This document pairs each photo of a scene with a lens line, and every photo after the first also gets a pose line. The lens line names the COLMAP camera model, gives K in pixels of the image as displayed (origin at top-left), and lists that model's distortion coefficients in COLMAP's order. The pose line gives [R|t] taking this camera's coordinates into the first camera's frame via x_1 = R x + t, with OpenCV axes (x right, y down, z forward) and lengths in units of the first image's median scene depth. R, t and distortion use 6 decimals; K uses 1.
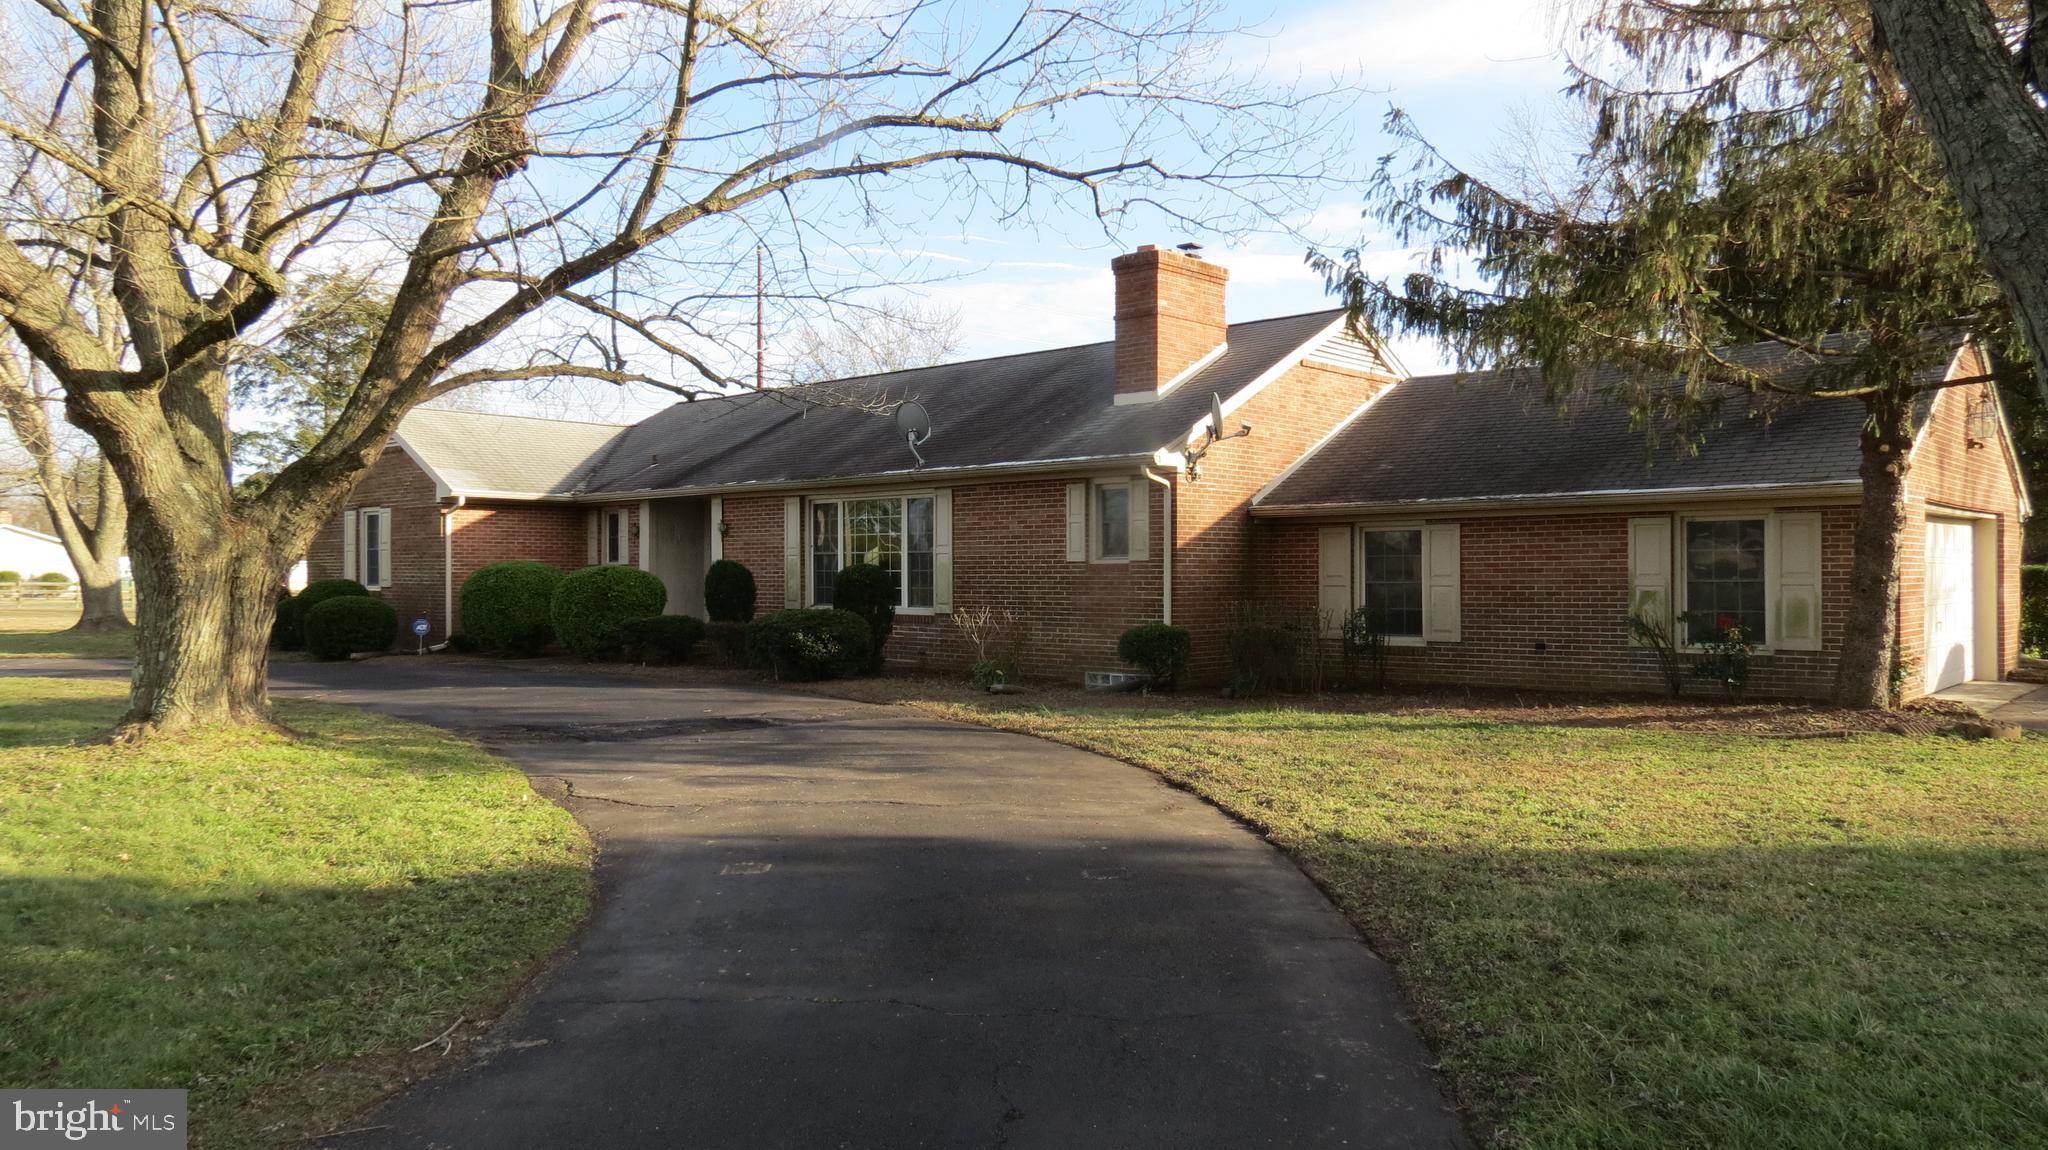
lens RADIAL K [[1521.9, 0, 962.8], [0, 1521.9, 569.5], [0, 0, 1]] dist [-0.005298, -0.002839]
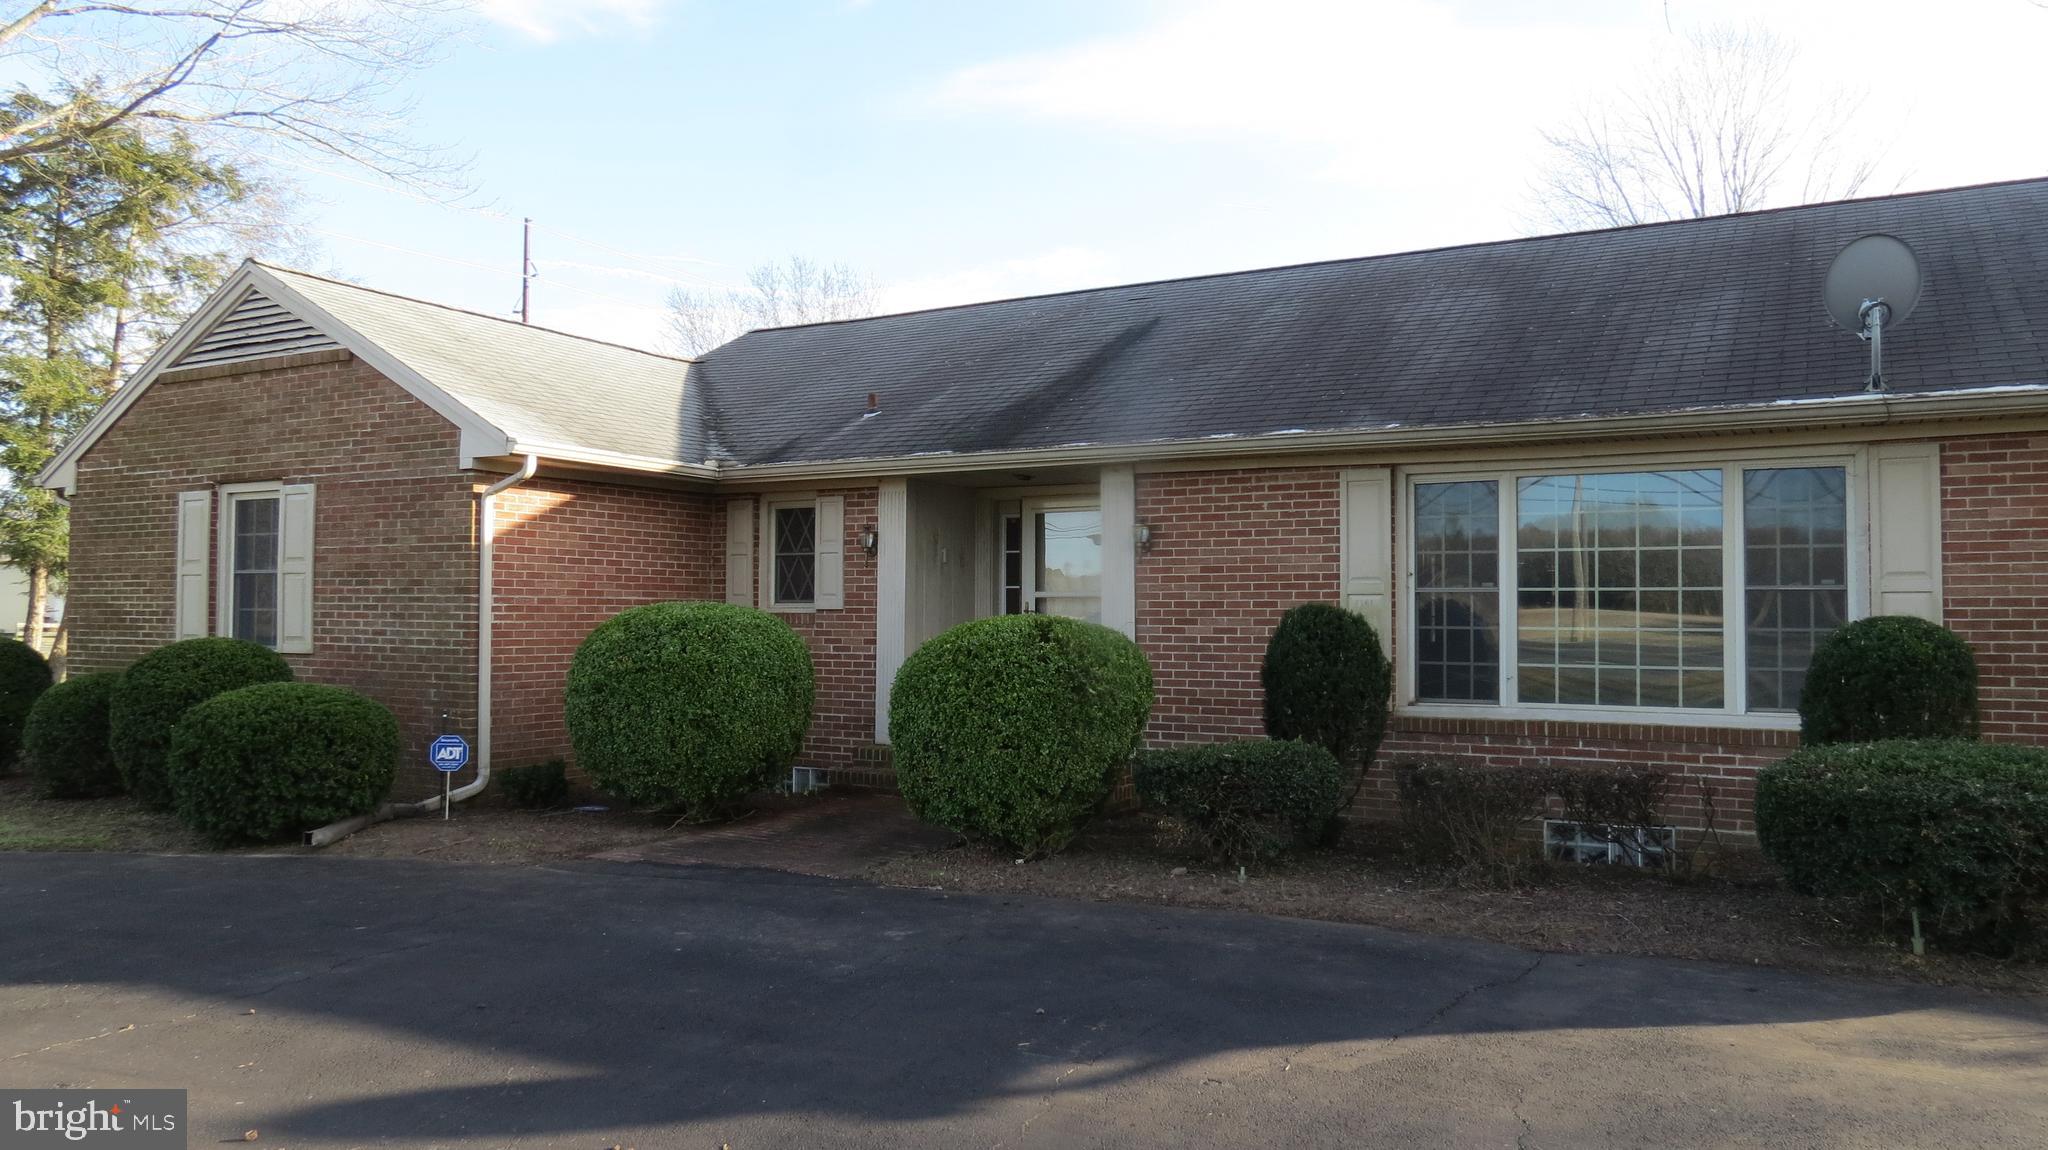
lens RADIAL K [[1481.8, 0, 1024.0], [0, 1481.8, 575.0], [0, 0, 1]] dist [-0.005709, -0.002078]
pose [[0.965375, 0.012595, 0.260563, -0.299290], [-0.006278, 0.999666, -0.025062, -0.002702], [-0.260792, 0.022559, 0.965132, 0.534030]]
